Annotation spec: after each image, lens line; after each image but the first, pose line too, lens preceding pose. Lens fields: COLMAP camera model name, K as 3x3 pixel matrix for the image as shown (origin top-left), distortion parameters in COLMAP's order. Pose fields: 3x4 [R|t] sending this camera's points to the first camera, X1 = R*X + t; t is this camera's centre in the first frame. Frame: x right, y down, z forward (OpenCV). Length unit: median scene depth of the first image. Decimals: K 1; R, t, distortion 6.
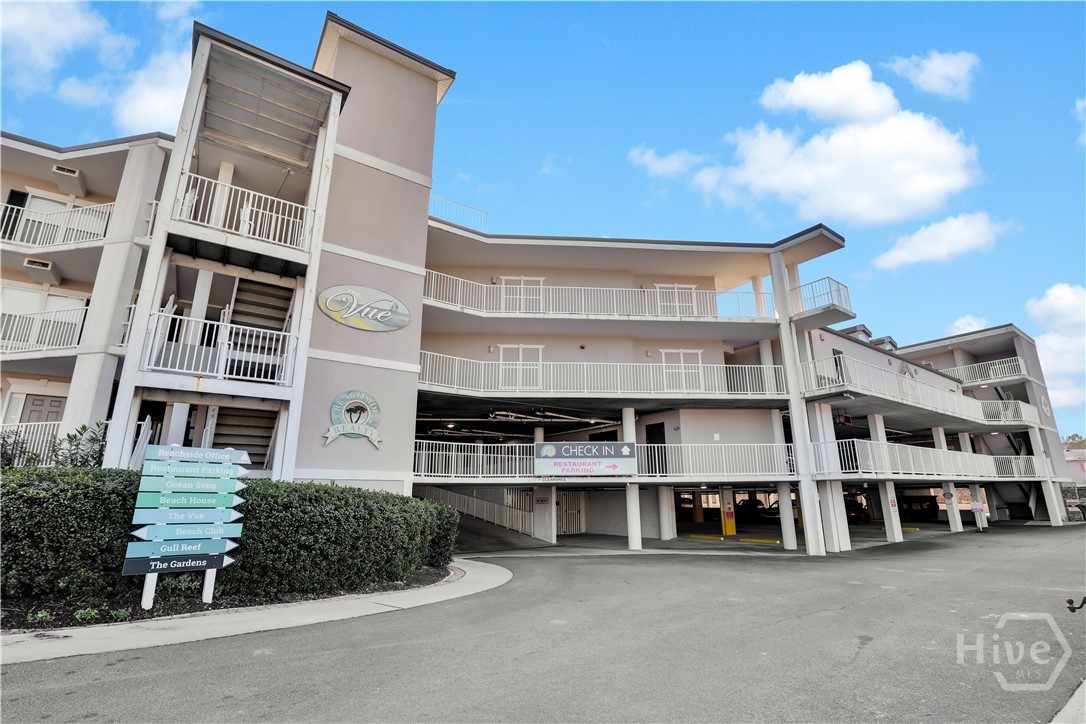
lens RADIAL K [[490.7, 0, 550.1], [0, 490.7, 361.0], [0, 0, 1]] dist [-0.040575, 0.008590]
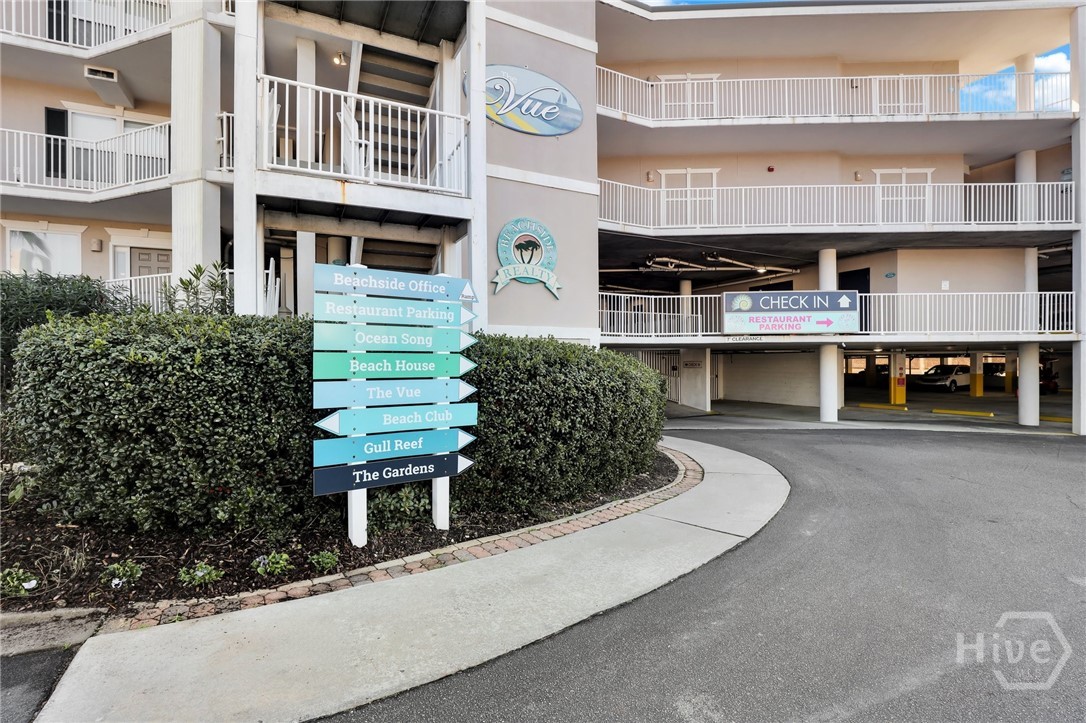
lens RADIAL K [[490.7, 0, 550.1], [0, 490.7, 360.5], [0, 0, 1]] dist [-0.040575, 0.008590]
pose [[0.989365, -0.000181, -0.145454, -0.359262], [0.038777, 0.964138, 0.262554, 0.104284], [0.140190, -0.265402, 0.953891, 0.354705]]
